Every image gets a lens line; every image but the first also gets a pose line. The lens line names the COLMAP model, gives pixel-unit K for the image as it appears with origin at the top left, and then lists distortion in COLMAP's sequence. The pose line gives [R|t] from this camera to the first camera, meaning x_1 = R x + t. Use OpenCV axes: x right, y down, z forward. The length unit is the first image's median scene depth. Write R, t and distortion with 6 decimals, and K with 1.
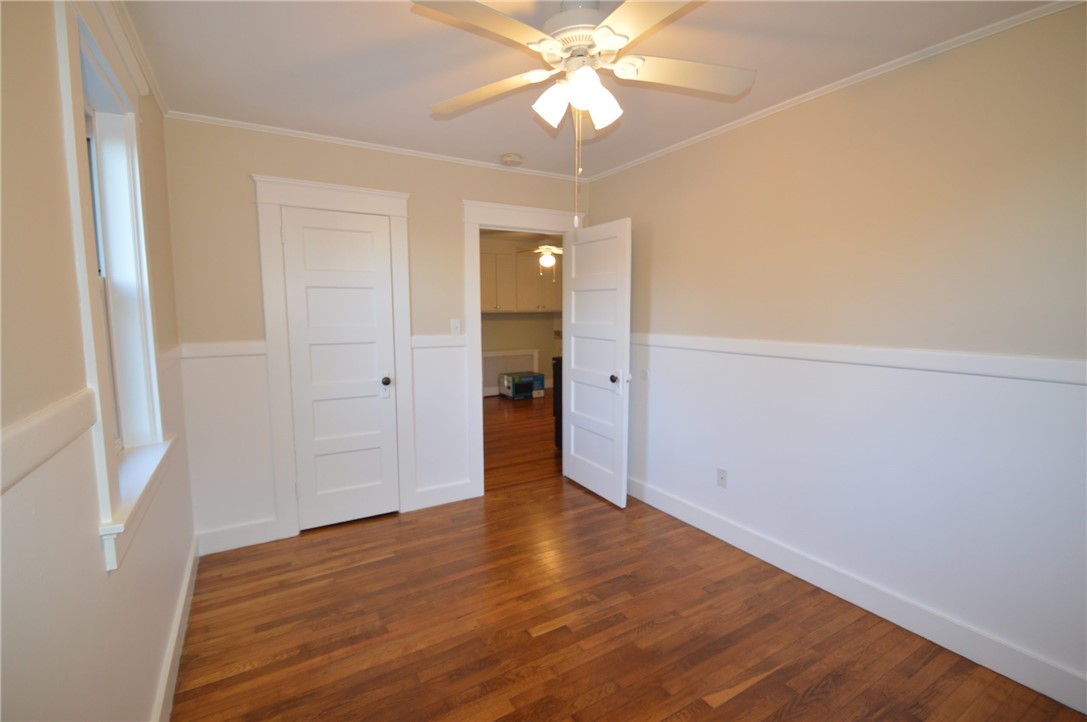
lens RADIAL K [[483.2, 0, 540.6], [0, 483.2, 358.8], [0, 0, 1]] dist [0.013155, -0.015831]
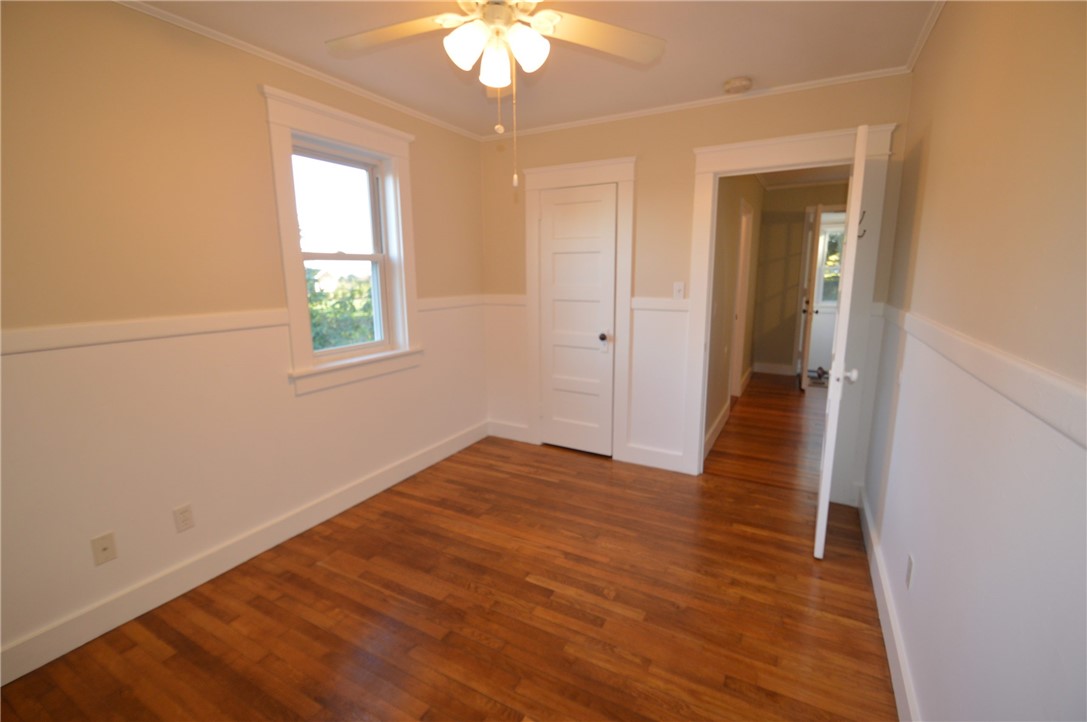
lens RADIAL K [[483.2, 0, 540.6], [0, 483.2, 358.8], [0, 0, 1]] dist [0.013155, -0.015831]
pose [[0.499934, 0.152203, -0.852584, 0.776575], [-0.084783, 0.988309, 0.126718, -0.045640], [0.861903, 0.008934, 0.506994, 0.440939]]
